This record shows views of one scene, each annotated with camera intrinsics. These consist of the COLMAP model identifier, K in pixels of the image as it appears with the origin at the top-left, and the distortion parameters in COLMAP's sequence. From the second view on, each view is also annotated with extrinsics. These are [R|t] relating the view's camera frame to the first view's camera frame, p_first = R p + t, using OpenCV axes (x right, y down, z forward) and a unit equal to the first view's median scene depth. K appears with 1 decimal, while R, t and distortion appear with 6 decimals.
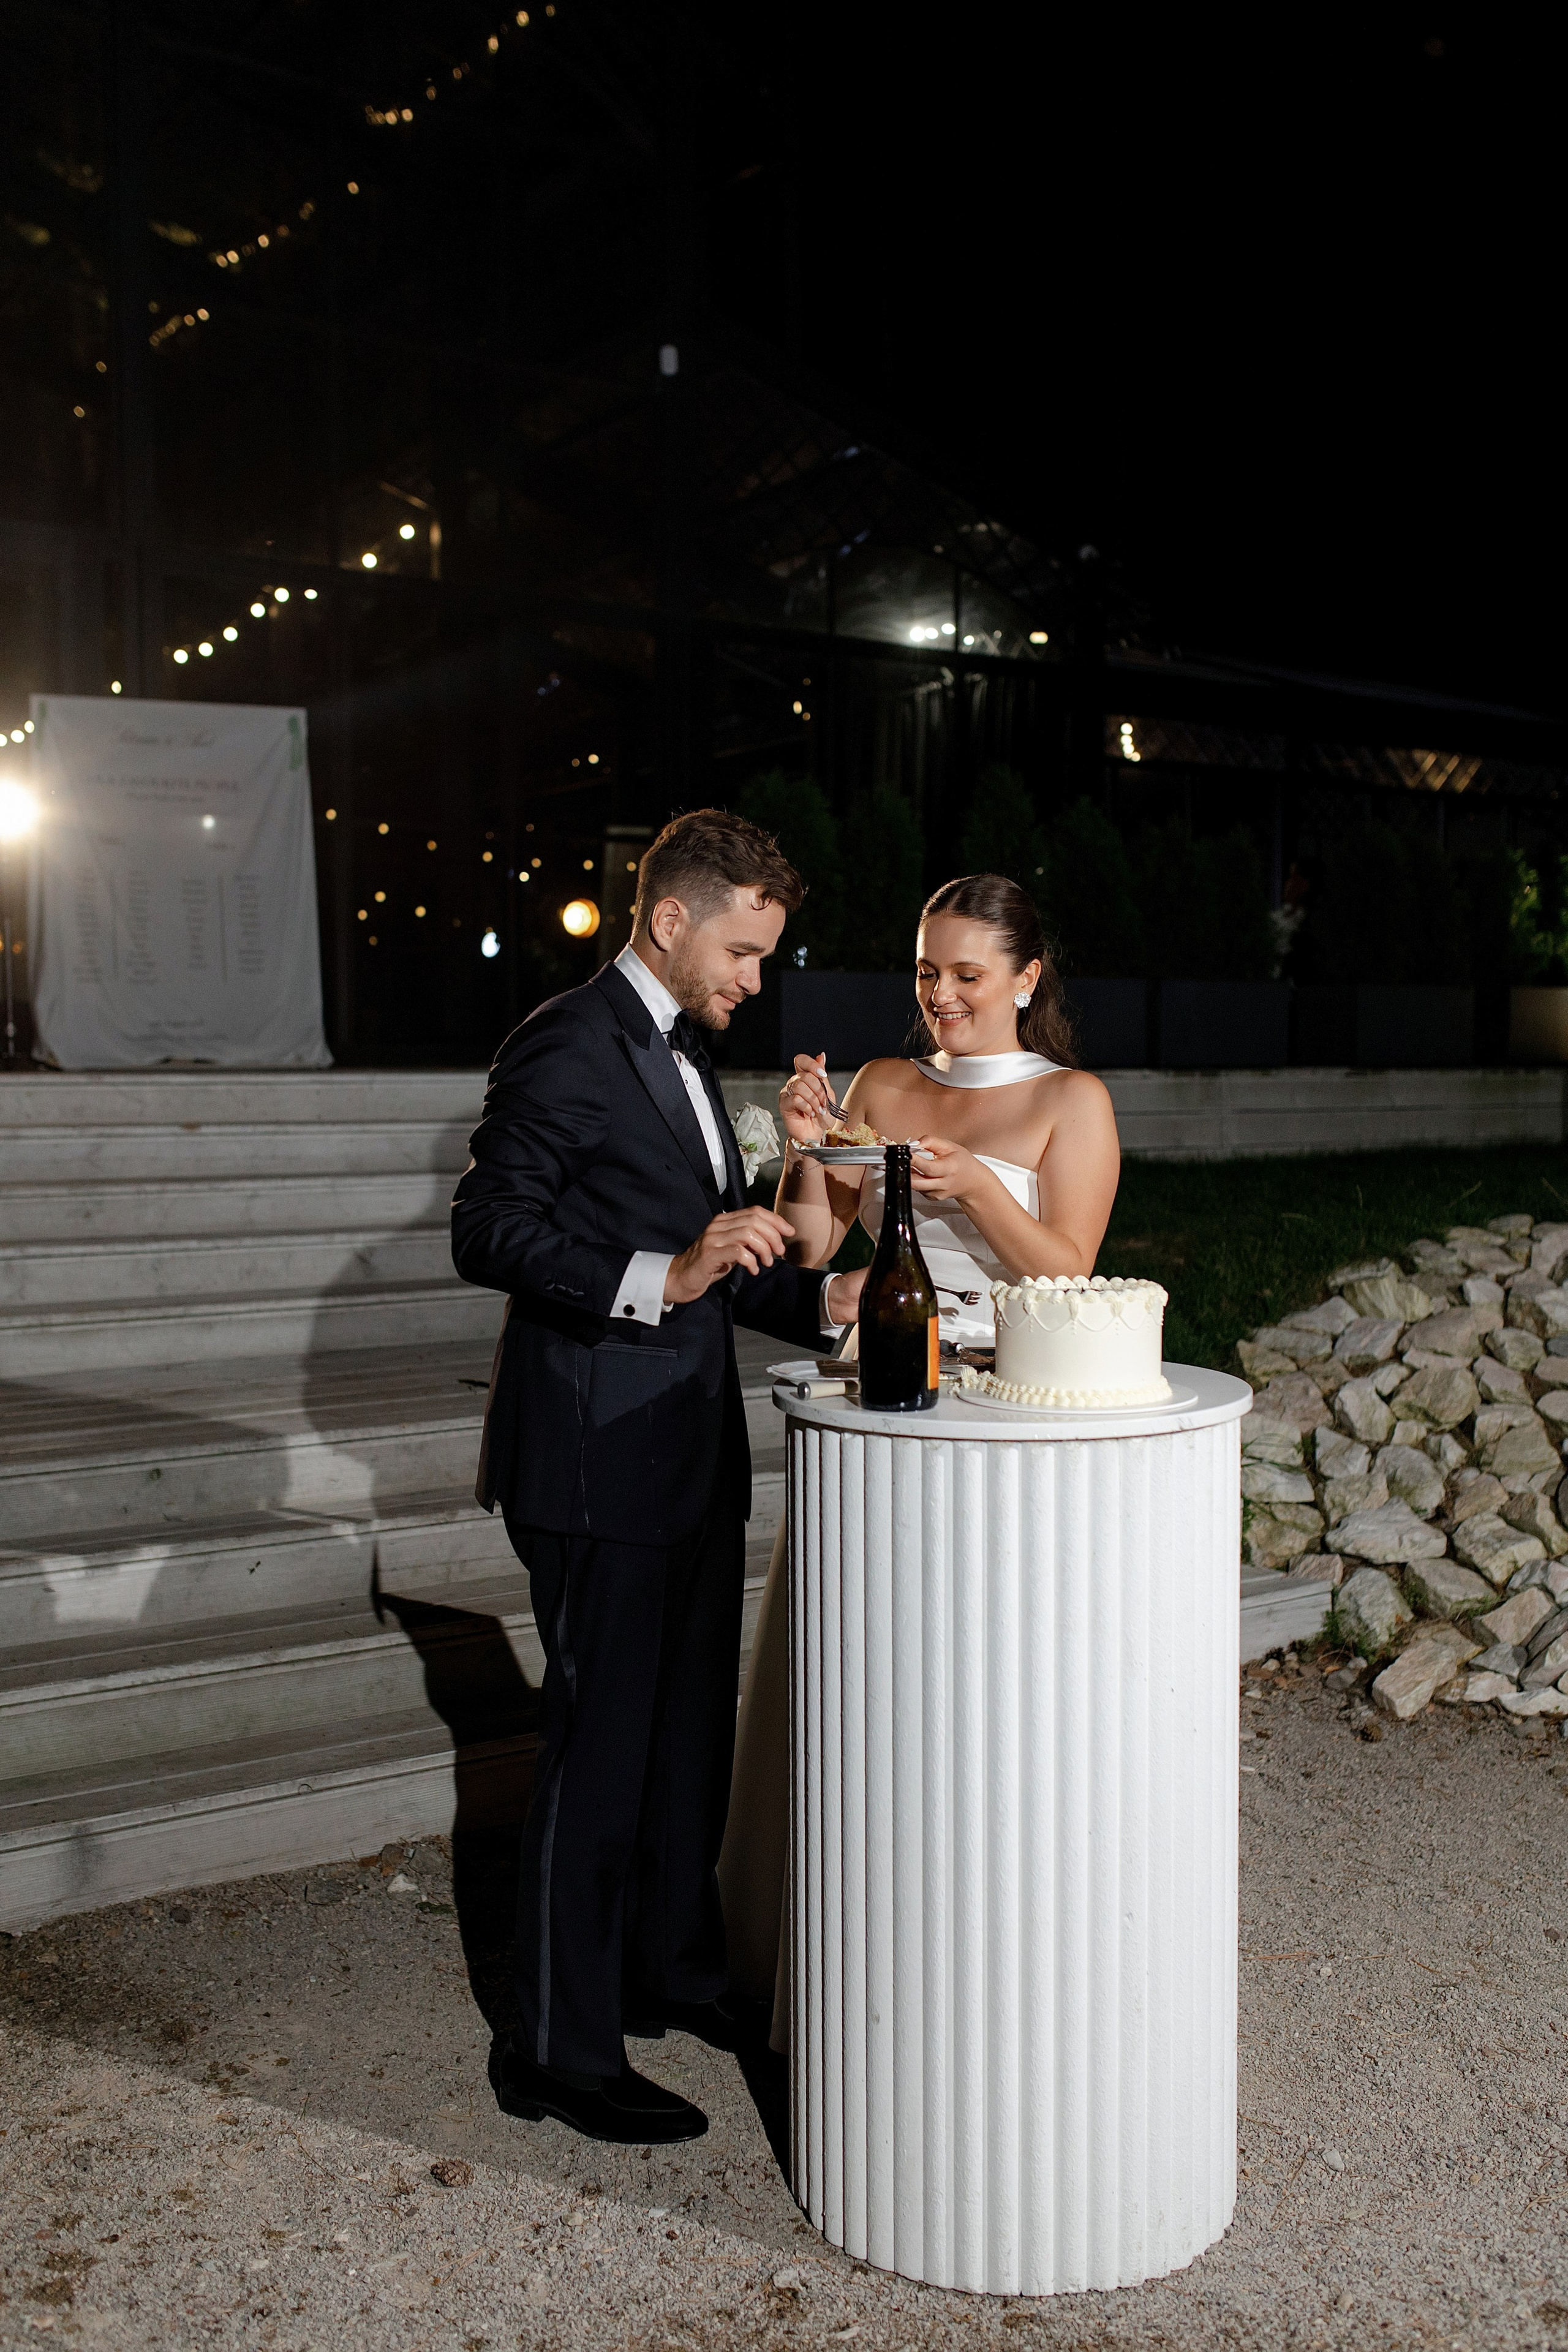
lens RADIAL K [[2220.7, 0, 790.8], [0, 2220.7, 1179.6], [0, 0, 1]] dist [-0.008518, 0.017991]
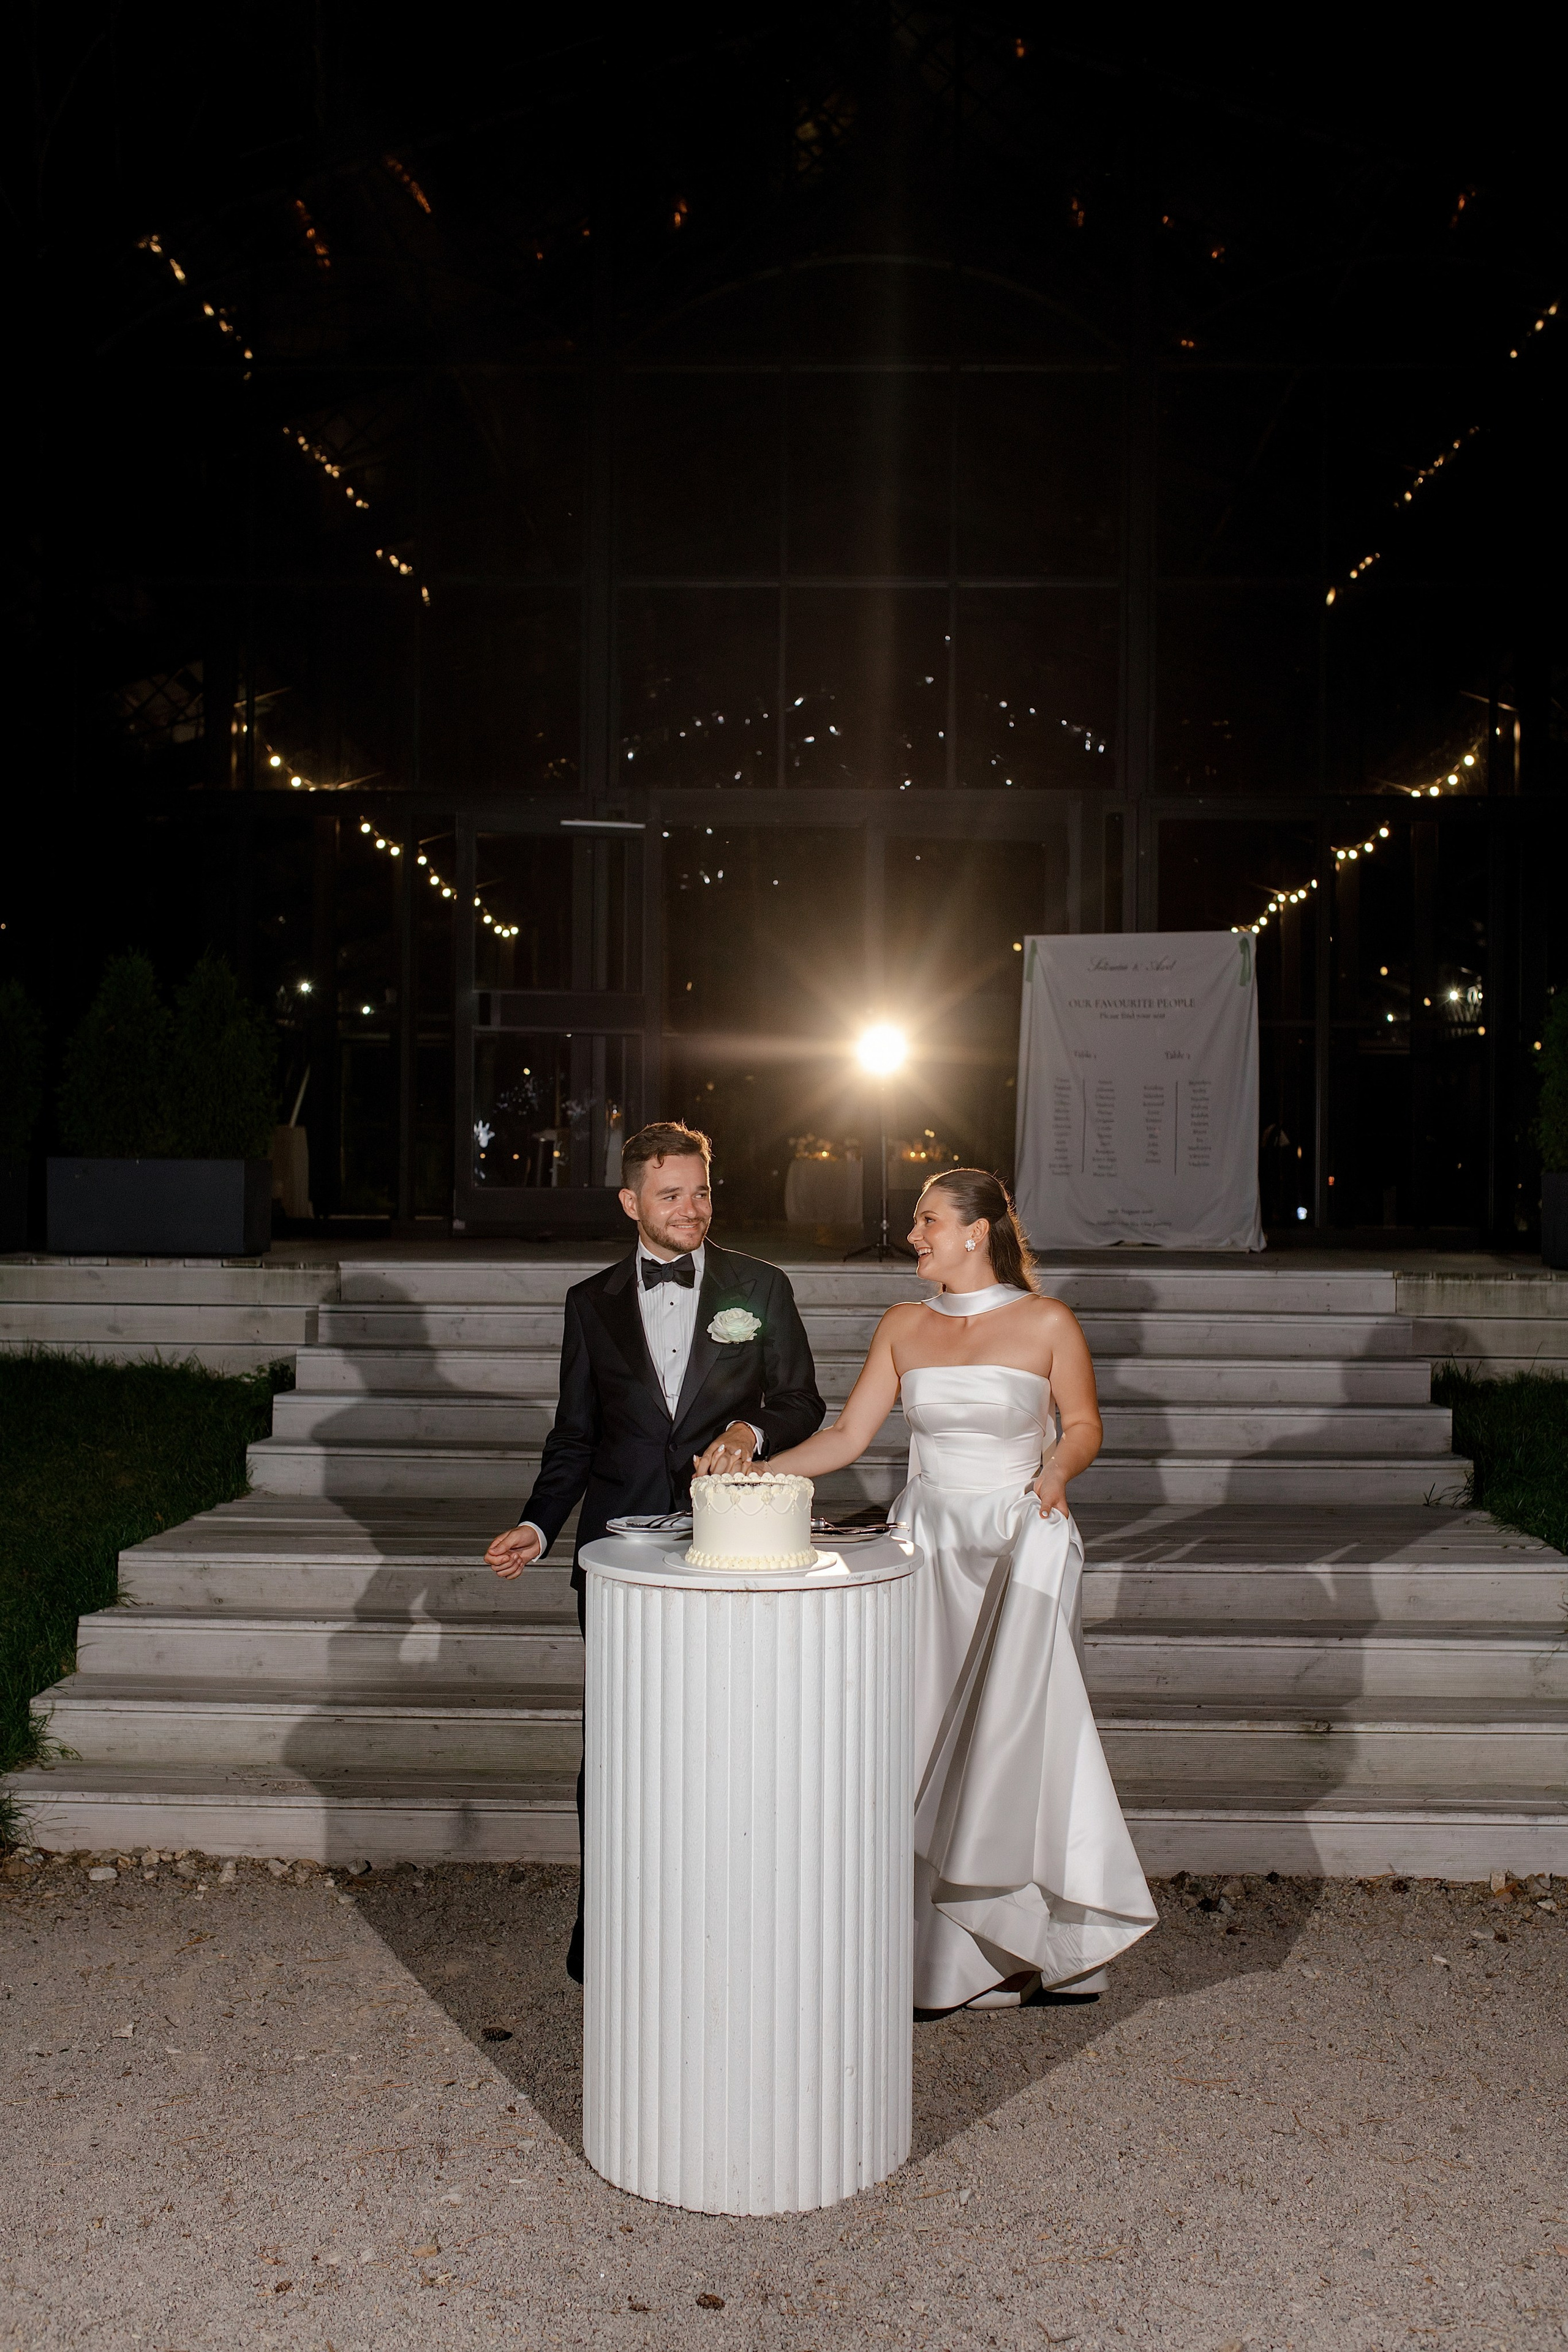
lens RADIAL K [[2218.6, 0, 811.2], [0, 2218.6, 1182.1], [0, 0, 1]] dist [-0.004481, 0.012835]
pose [[0.817093, 0.003350, -0.576496, 0.689552], [-0.041672, 0.997710, -0.053266, -0.047976], [0.574998, 0.067547, 0.815362, -0.089630]]
